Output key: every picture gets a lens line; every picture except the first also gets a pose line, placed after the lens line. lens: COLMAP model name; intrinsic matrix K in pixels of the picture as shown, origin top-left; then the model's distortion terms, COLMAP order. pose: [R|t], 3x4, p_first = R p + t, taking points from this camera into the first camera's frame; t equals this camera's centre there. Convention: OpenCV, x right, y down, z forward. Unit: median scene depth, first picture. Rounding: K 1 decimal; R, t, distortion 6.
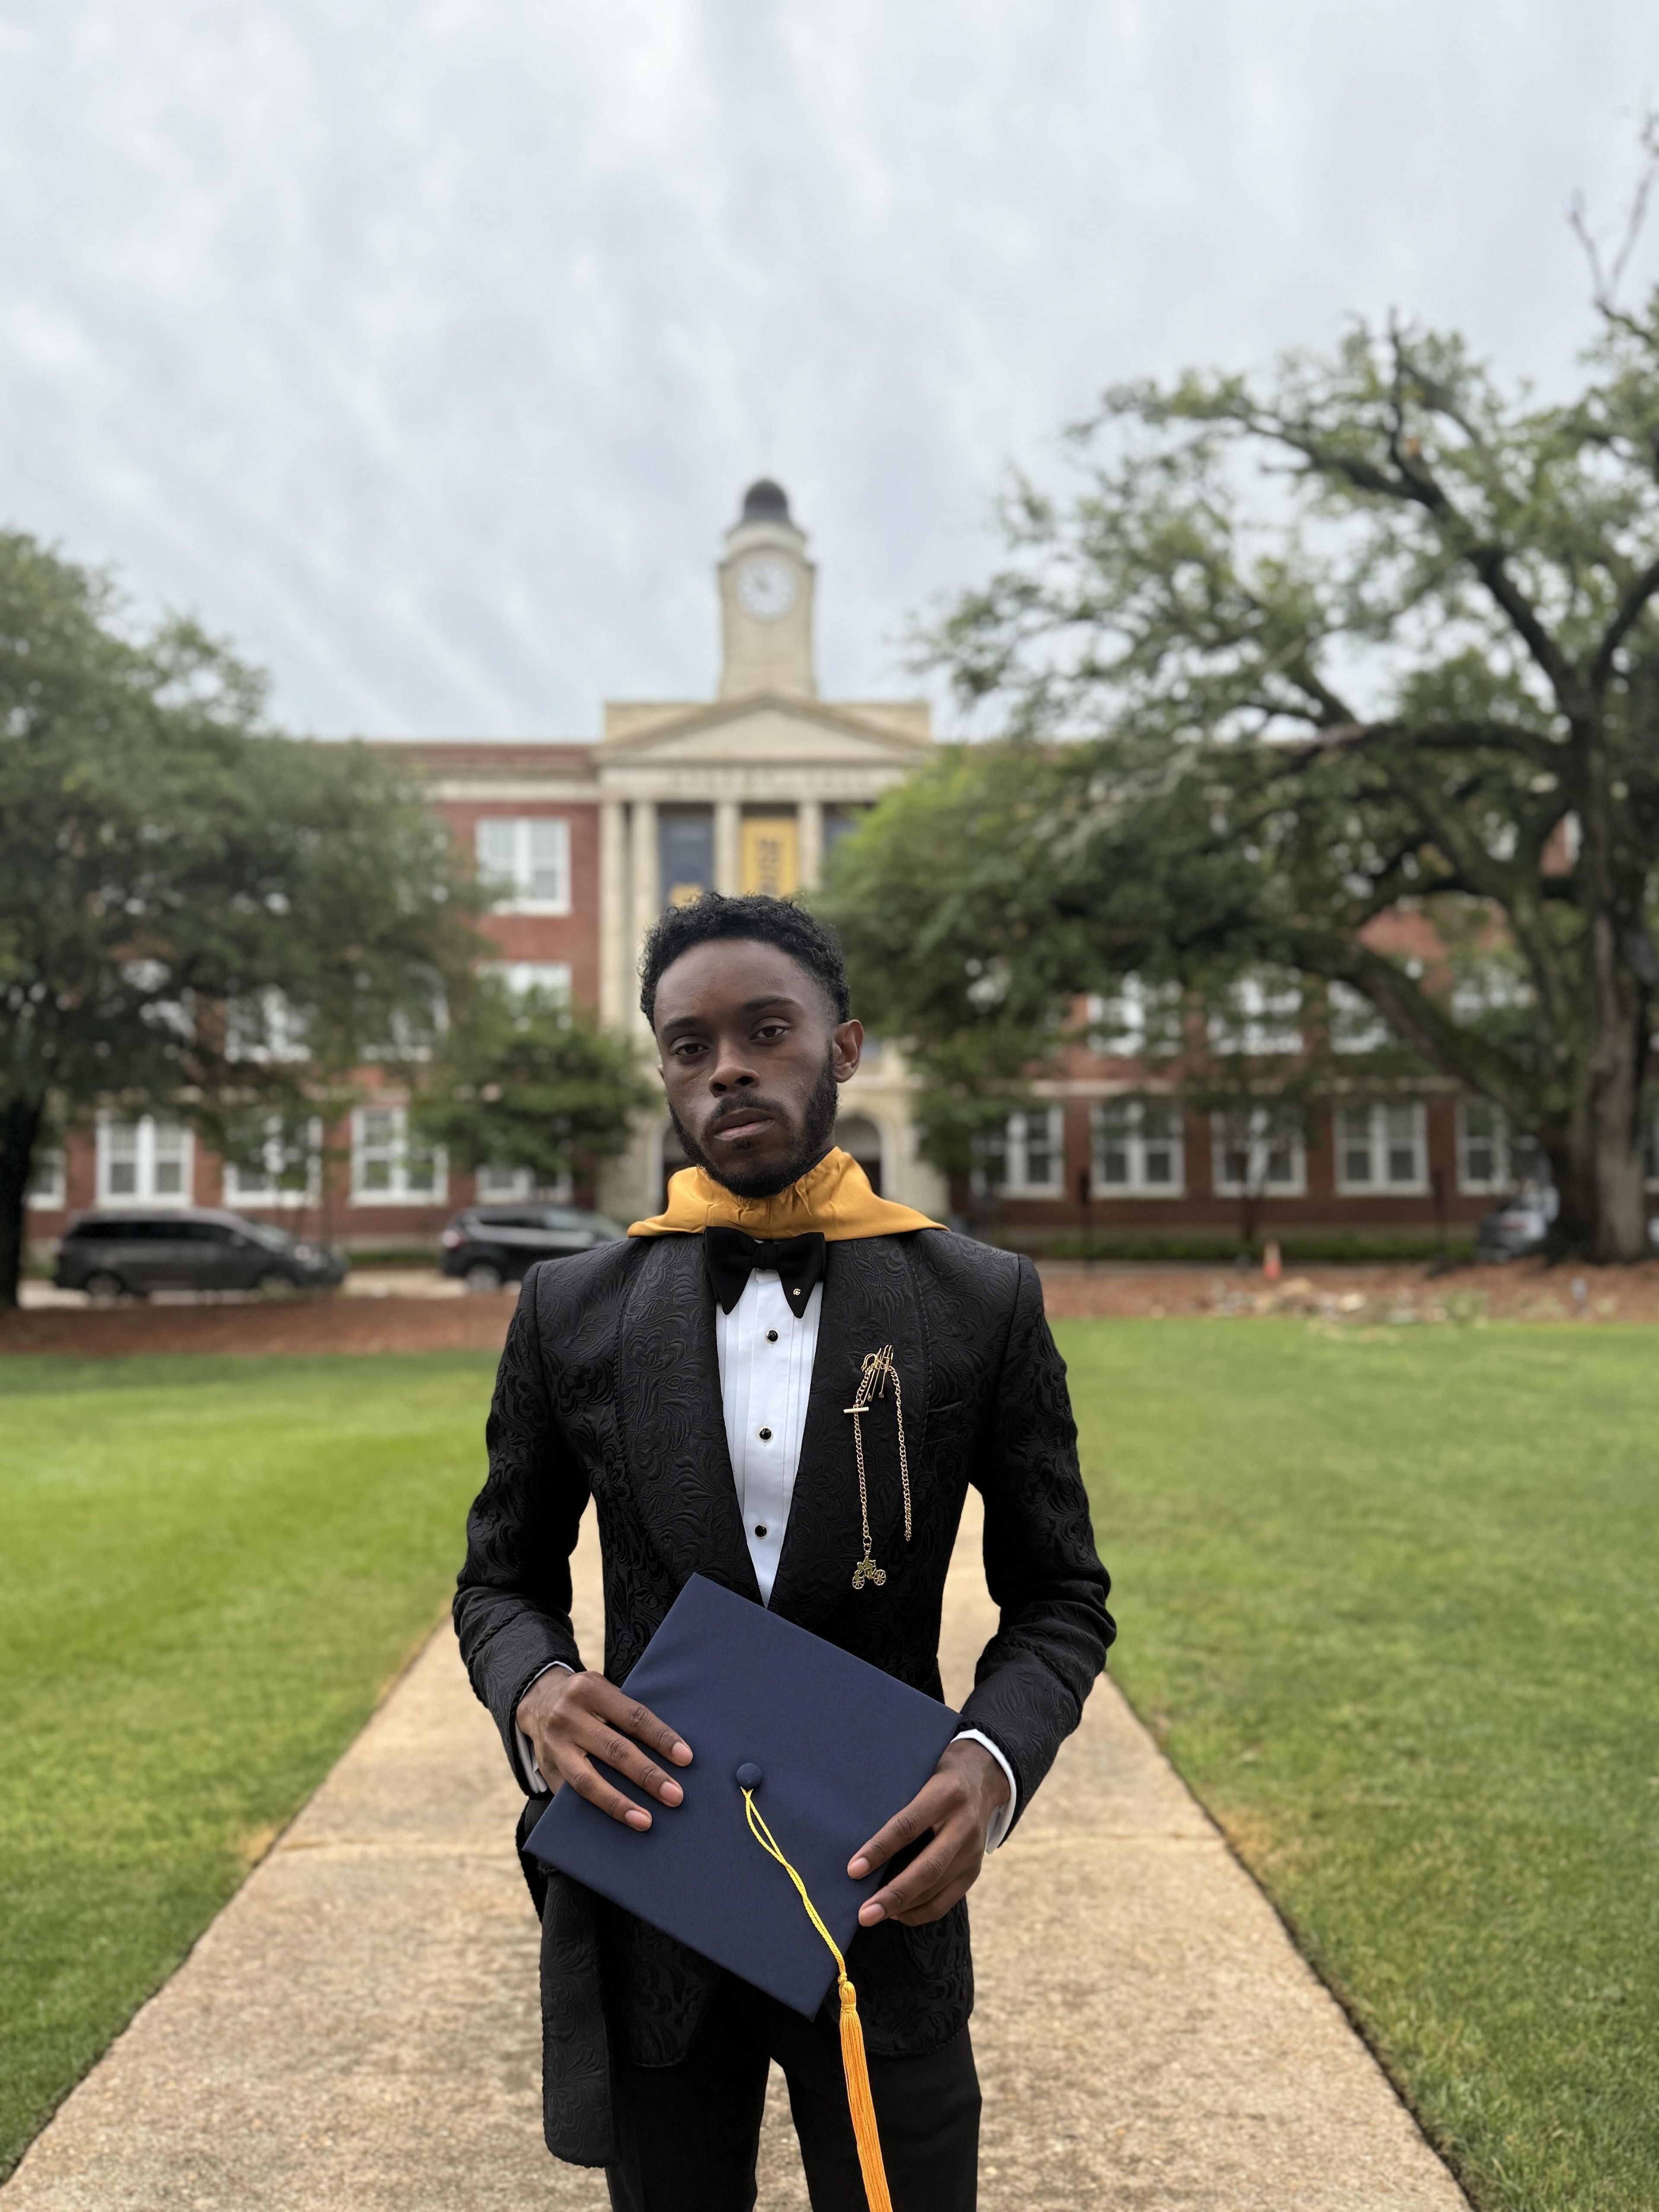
lens RADIAL K [[1708.4, 0, 829.5], [0, 1708.4, 1106.0], [0, 0, 1]] dist [0.004732, -0.008496]
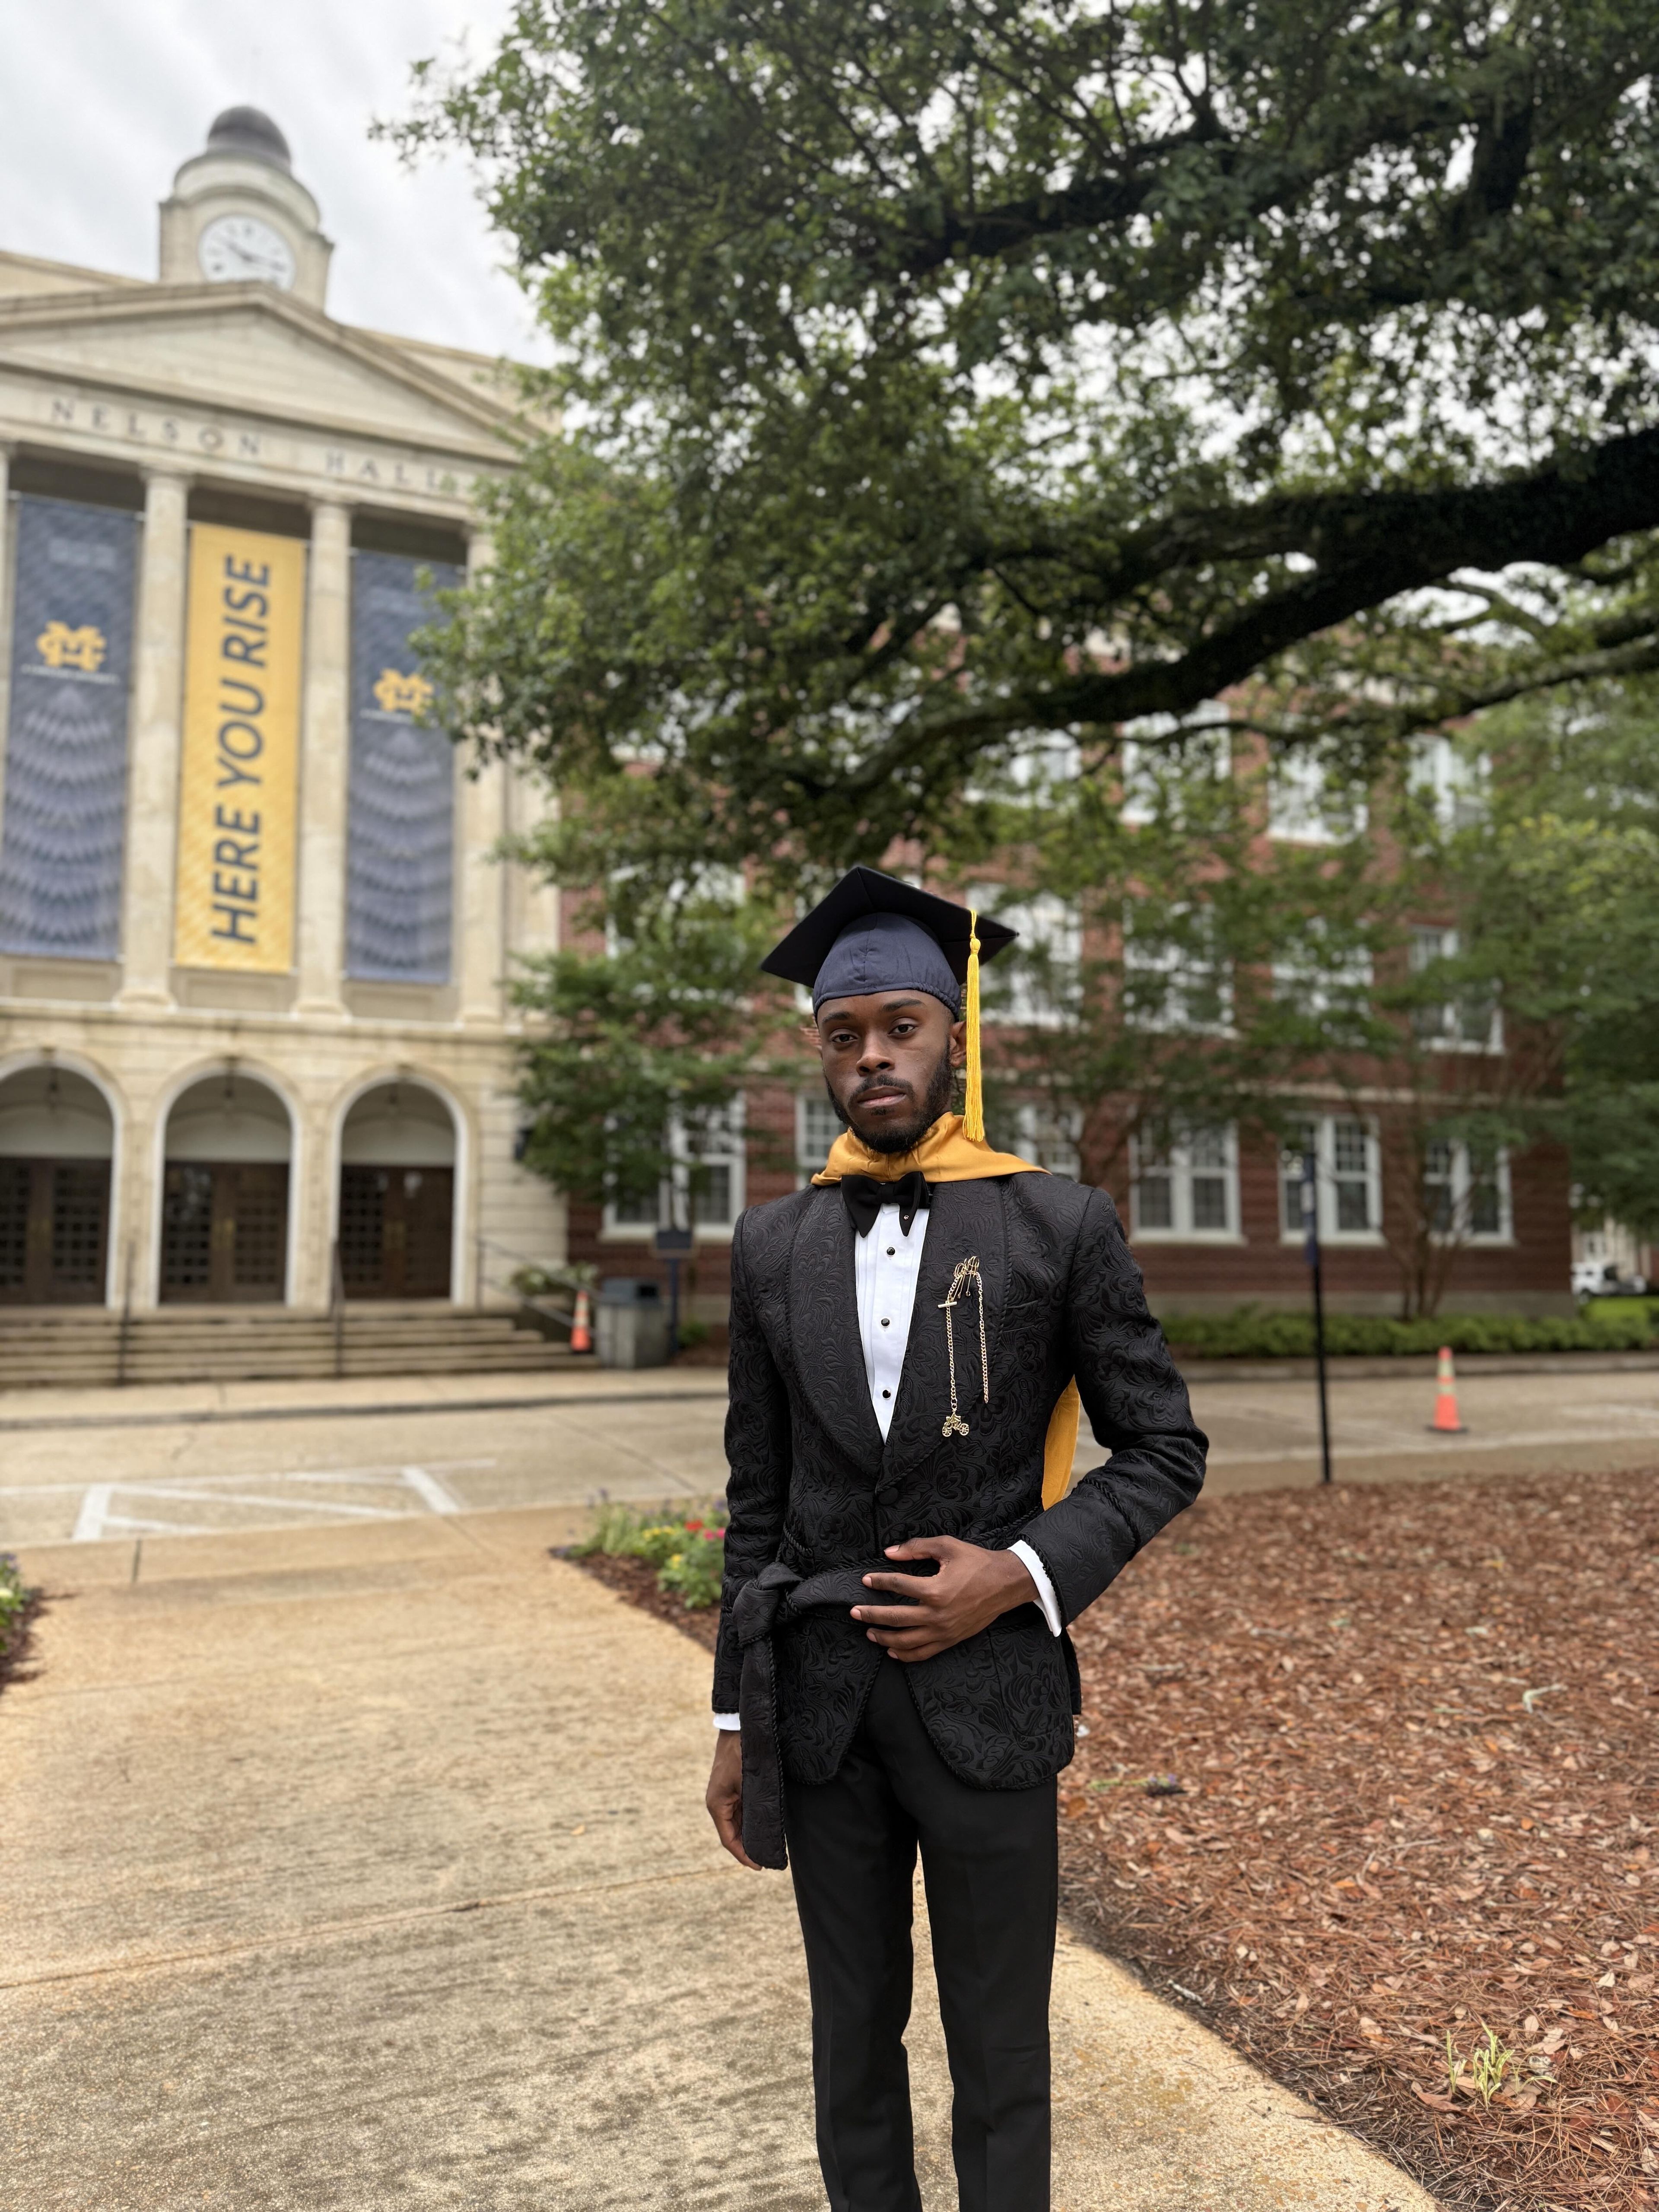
lens RADIAL K [[1561.5, 0, 829.5], [0, 1561.5, 1106.0], [0, 0, 1]] dist [-0.003579, -0.001044]
pose [[0.932671, 0.044917, 0.357921, -0.088989], [-0.038150, 0.998935, -0.025950, 0.049587], [-0.358705, 0.010548, 0.933391, 1.298214]]
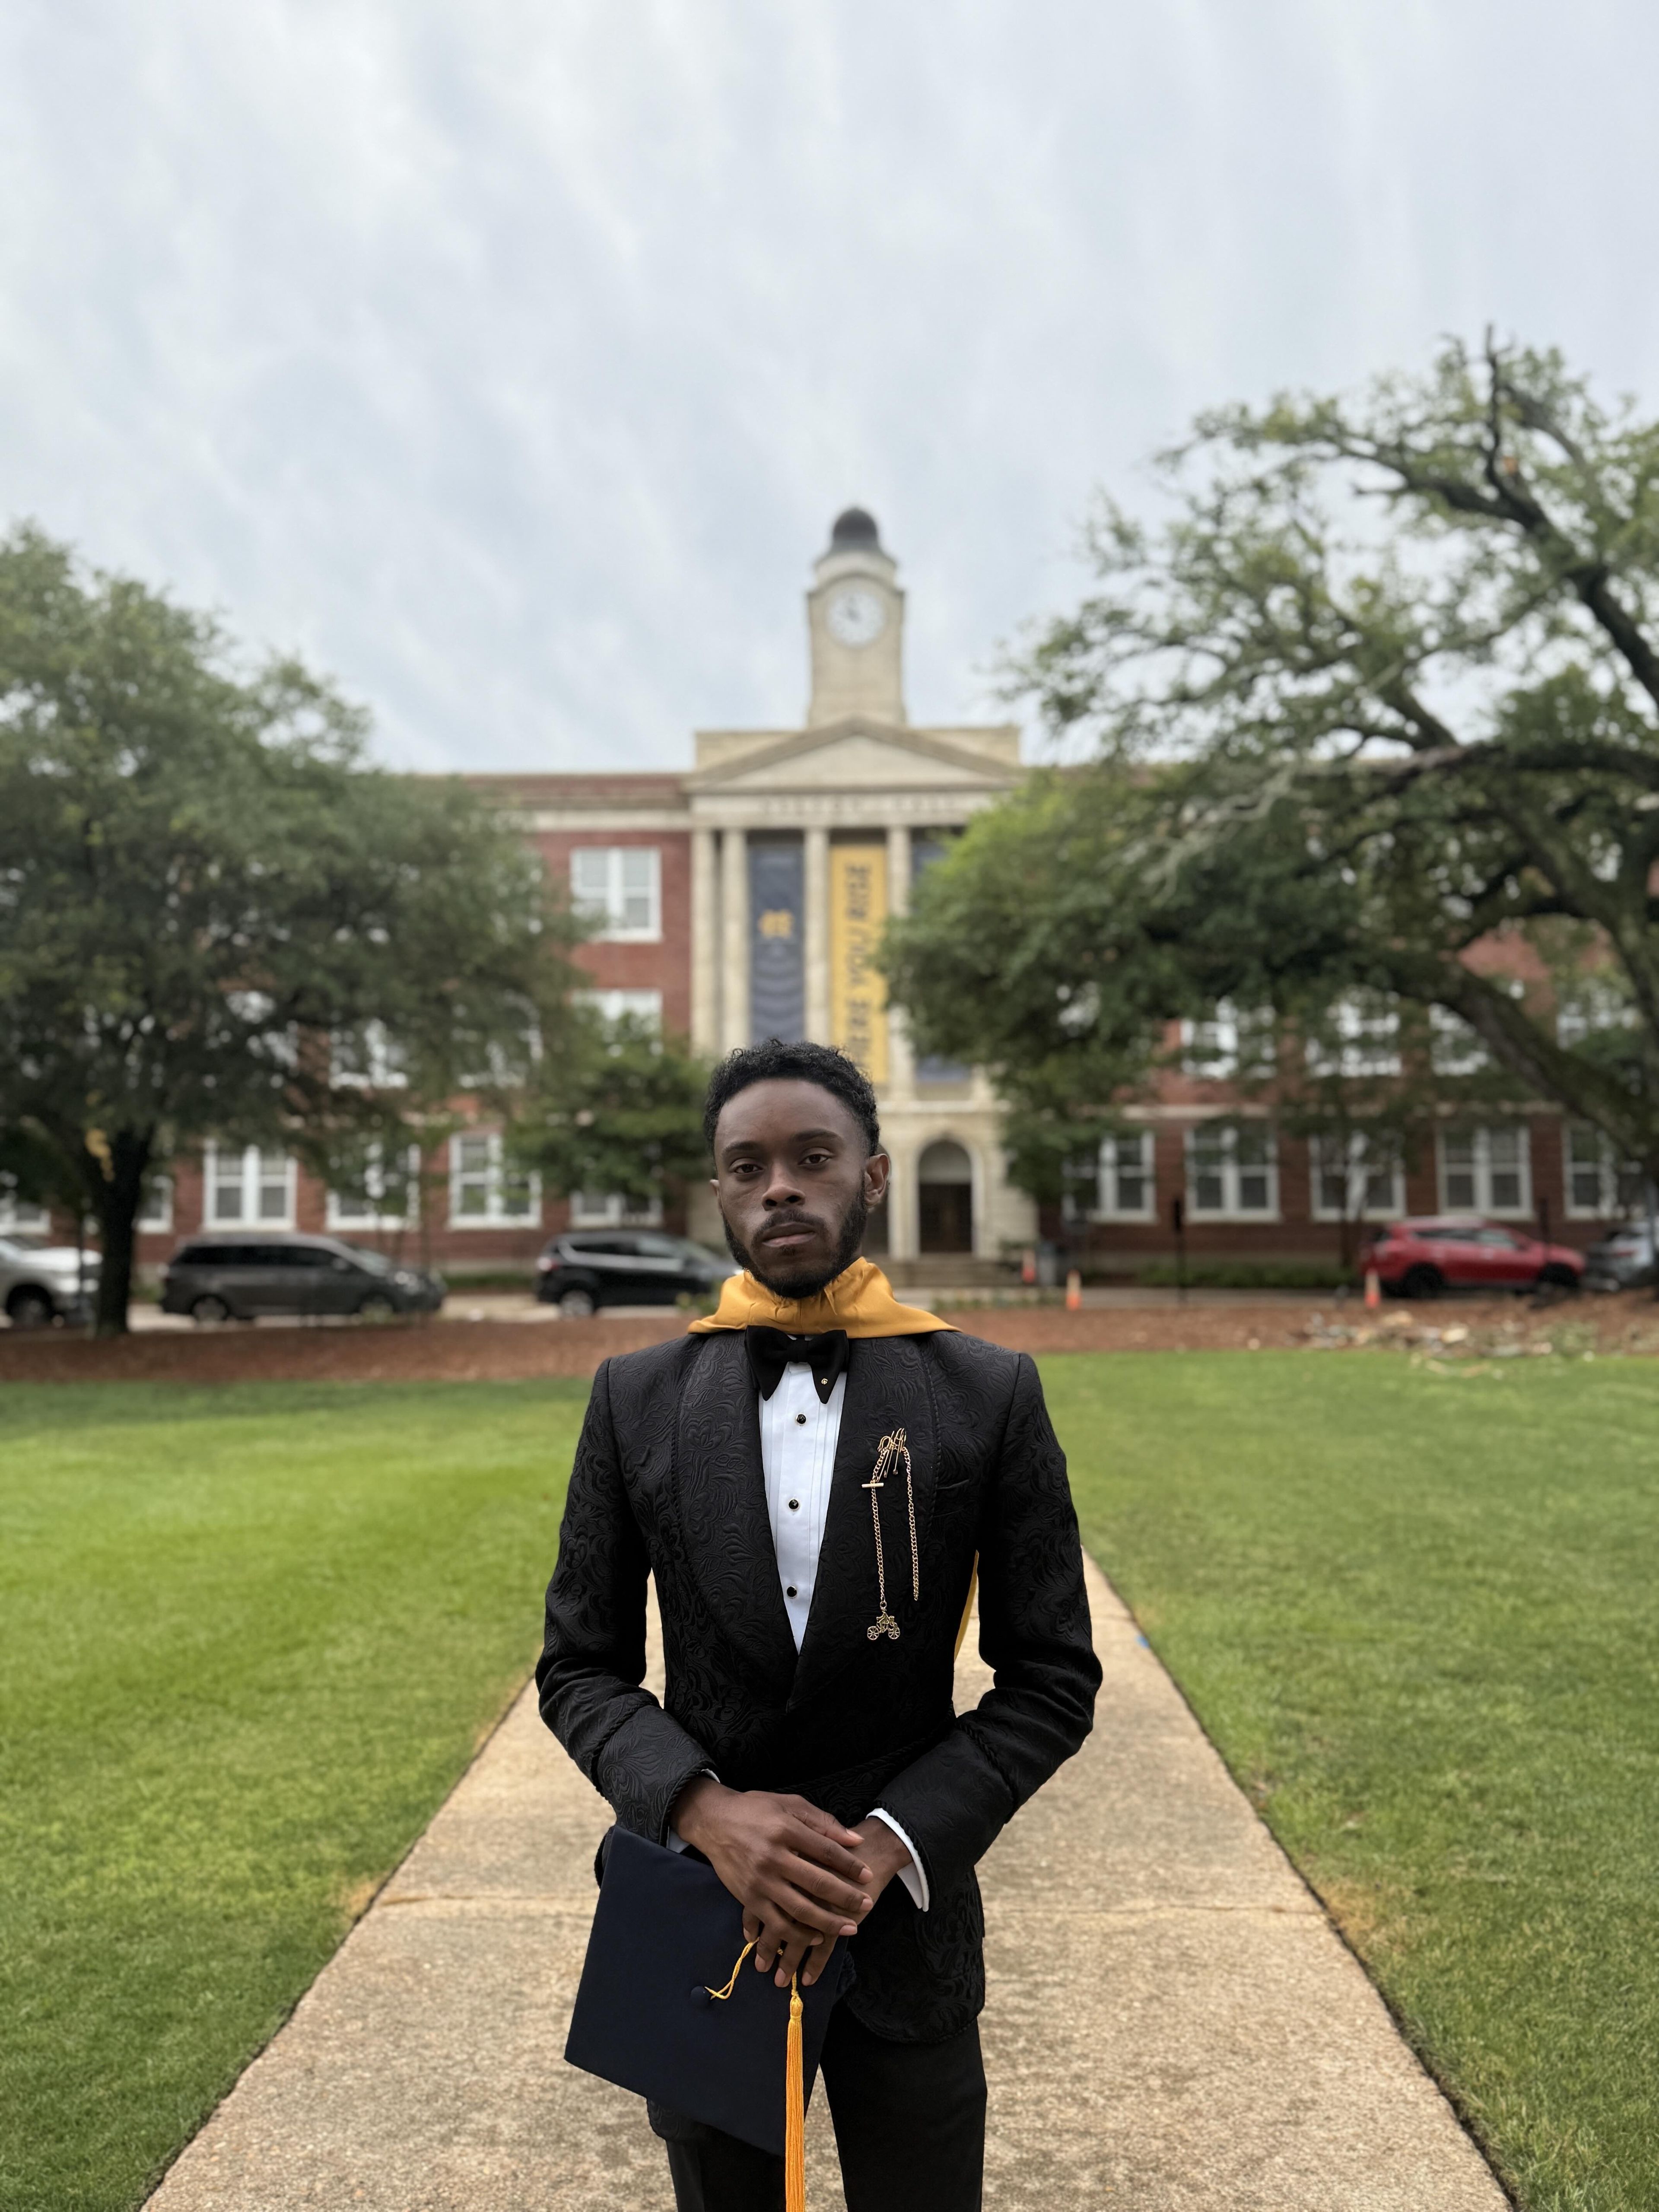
lens RADIAL K [[1708.4, 0, 829.5], [0, 1708.4, 1106.0], [0, 0, 1]] dist [0.004732, -0.008496]
pose [[0.998596, -0.003094, -0.052890, -0.000241], [0.002424, 0.999916, -0.012727, -0.005591], [0.052925, 0.012581, 0.998519, -0.000546]]
